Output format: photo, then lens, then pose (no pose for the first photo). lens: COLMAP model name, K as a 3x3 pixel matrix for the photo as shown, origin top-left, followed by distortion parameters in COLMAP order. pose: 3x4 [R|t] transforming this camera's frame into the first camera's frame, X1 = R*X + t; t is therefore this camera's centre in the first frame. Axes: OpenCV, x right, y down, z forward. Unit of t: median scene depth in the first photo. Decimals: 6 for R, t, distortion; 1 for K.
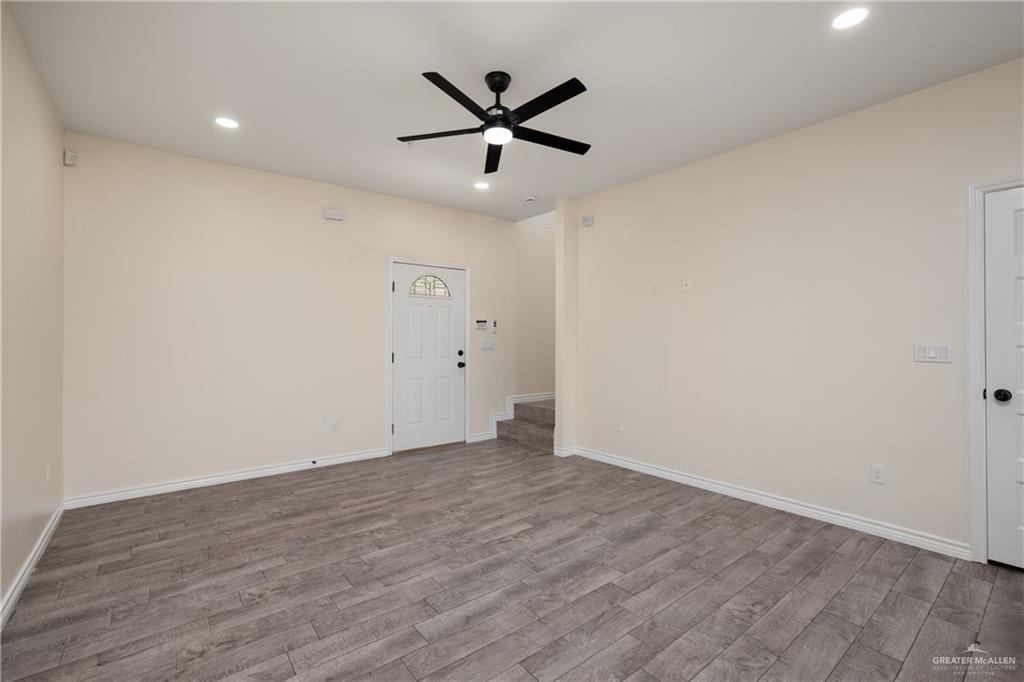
lens RADIAL K [[438.6, 0, 512.7], [0, 438.6, 341.8], [0, 0, 1]] dist [0.002980, 0.001480]
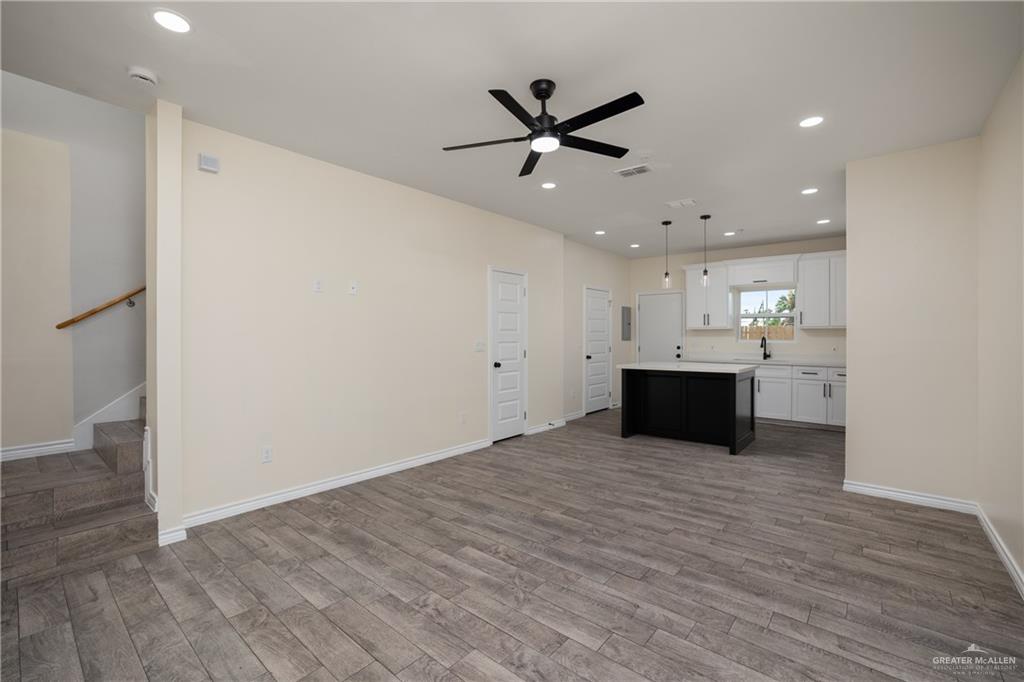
lens RADIAL K [[438.6, 0, 512.2], [0, 438.6, 341.0], [0, 0, 1]] dist [0.002980, 0.001480]
pose [[-0.192881, -0.001283, 0.981221, -0.980249], [-0.005161, 0.999987, 0.000293, -0.008218], [-0.981208, -0.005007, -0.192886, 1.228493]]
